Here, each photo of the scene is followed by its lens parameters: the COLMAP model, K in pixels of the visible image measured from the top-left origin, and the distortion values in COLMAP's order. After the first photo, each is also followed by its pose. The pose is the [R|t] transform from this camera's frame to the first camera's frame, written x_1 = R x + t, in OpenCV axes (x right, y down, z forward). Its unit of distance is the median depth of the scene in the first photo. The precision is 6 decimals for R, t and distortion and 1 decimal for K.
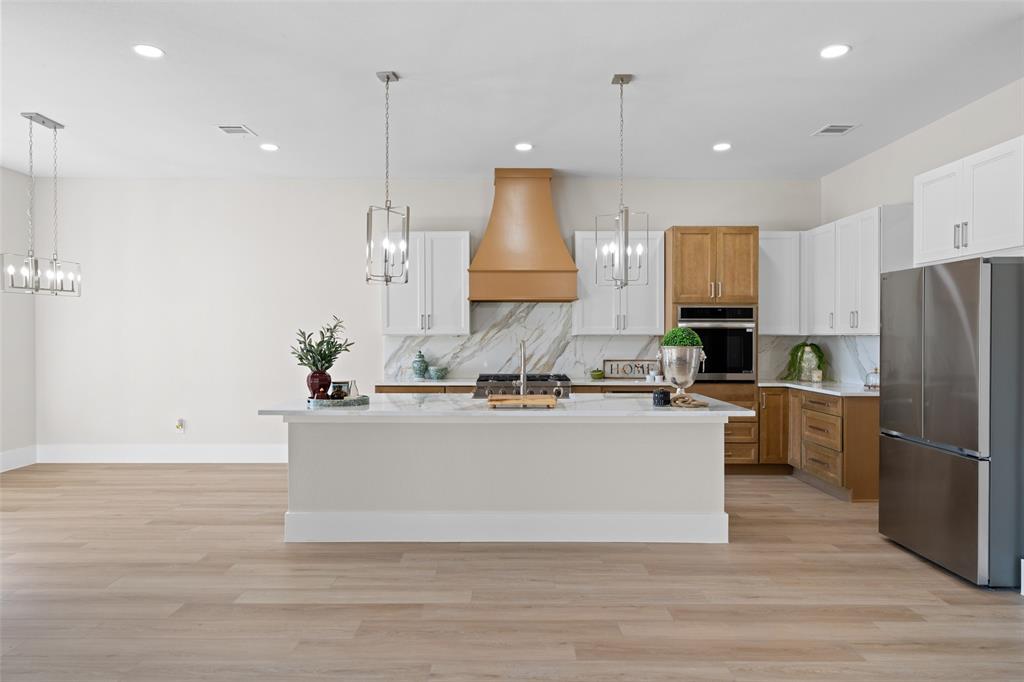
lens RADIAL K [[638.5, 0, 504.9], [0, 638.5, 341.5], [0, 0, 1]] dist [-0.002891, 0.001798]
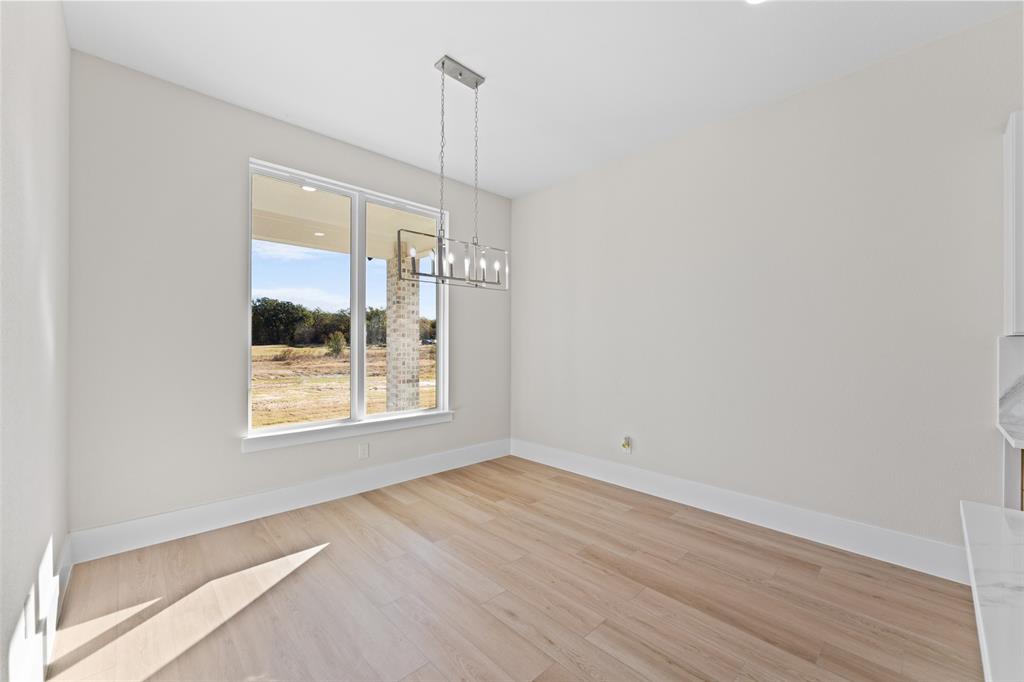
lens RADIAL K [[407.1, 0, 506.4], [0, 407.1, 346.4], [0, 0, 1]] dist [-0.007999, 0.001027]
pose [[0.686968, 0.004984, -0.726670, -0.247037], [-0.010568, 0.999939, -0.003132, 0.003722], [0.726611, 0.009831, 0.686979, 0.558766]]
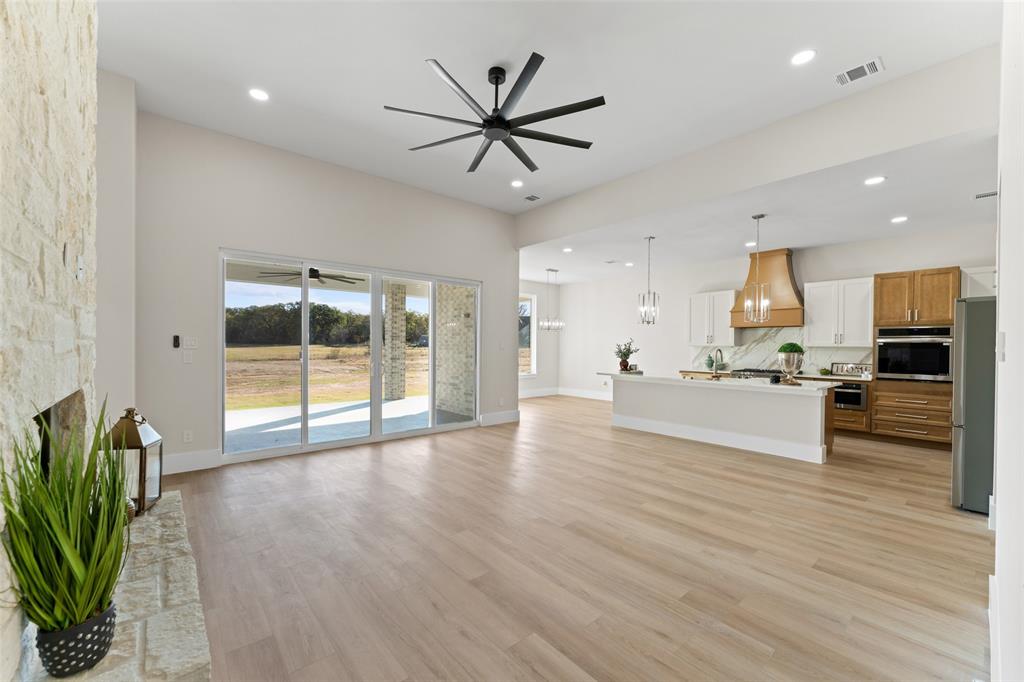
lens RADIAL K [[407.1, 0, 501.4], [0, 407.1, 348.6], [0, 0, 1]] dist [-0.007999, 0.001027]
pose [[0.641990, 0.010649, -0.766639, 0.432077], [-0.014447, 0.999894, 0.001791, 0.004182], [0.766577, 0.009926, 0.642076, -0.277546]]
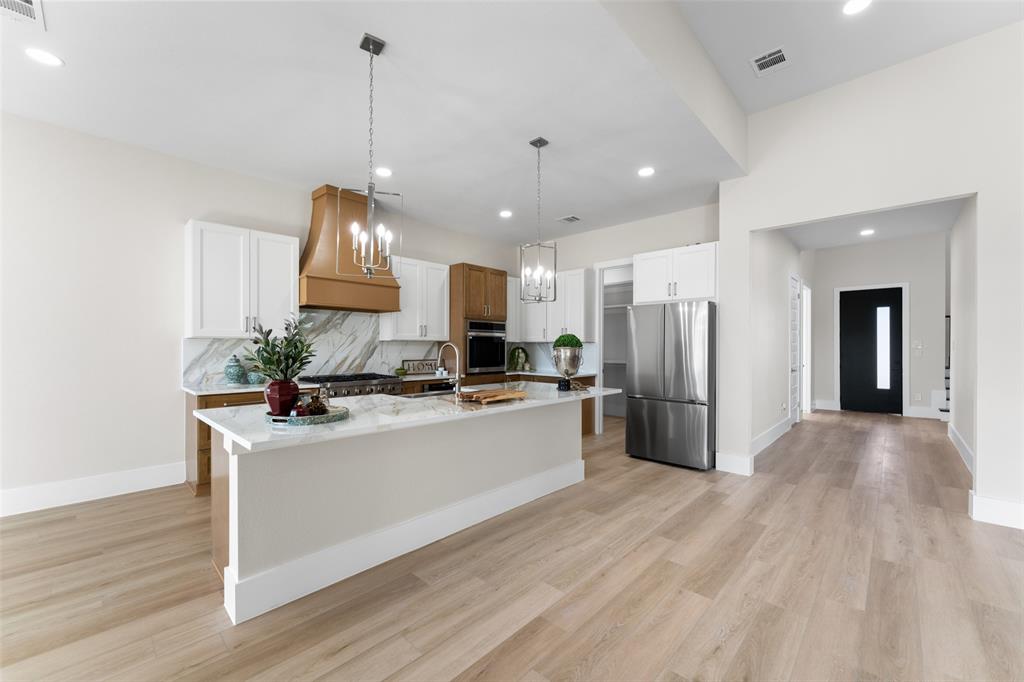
lens RADIAL K [[407.1, 0, 505.7], [0, 407.1, 345.6], [0, 0, 1]] dist [-0.007999, 0.001027]
pose [[0.692223, 0.003906, 0.721673, -0.313612], [0.002045, 0.999971, -0.007374, 0.006752], [-0.721681, 0.006580, 0.692194, 0.321666]]
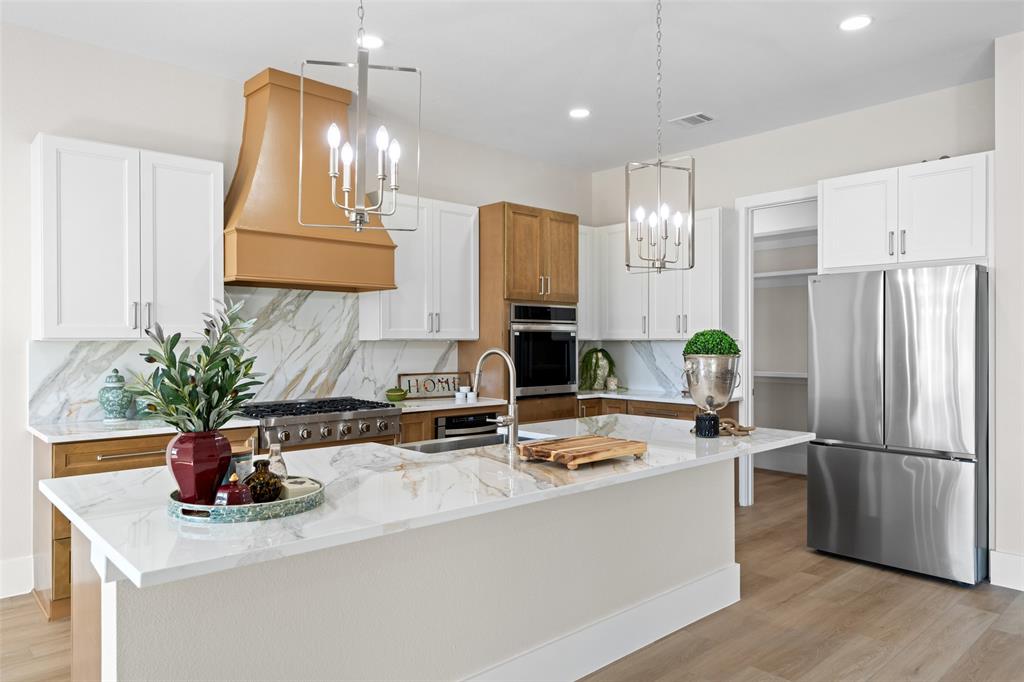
lens RADIAL K [[673.9, 0, 503.2], [0, 673.9, 339.5], [0, 0, 1]] dist [-0.003340, 0.004128]
pose [[0.741508, 0.000875, 0.670943, -0.296151], [0.006469, 0.999943, -0.008453, -0.003545], [-0.670912, 0.010608, 0.741461, 0.386690]]
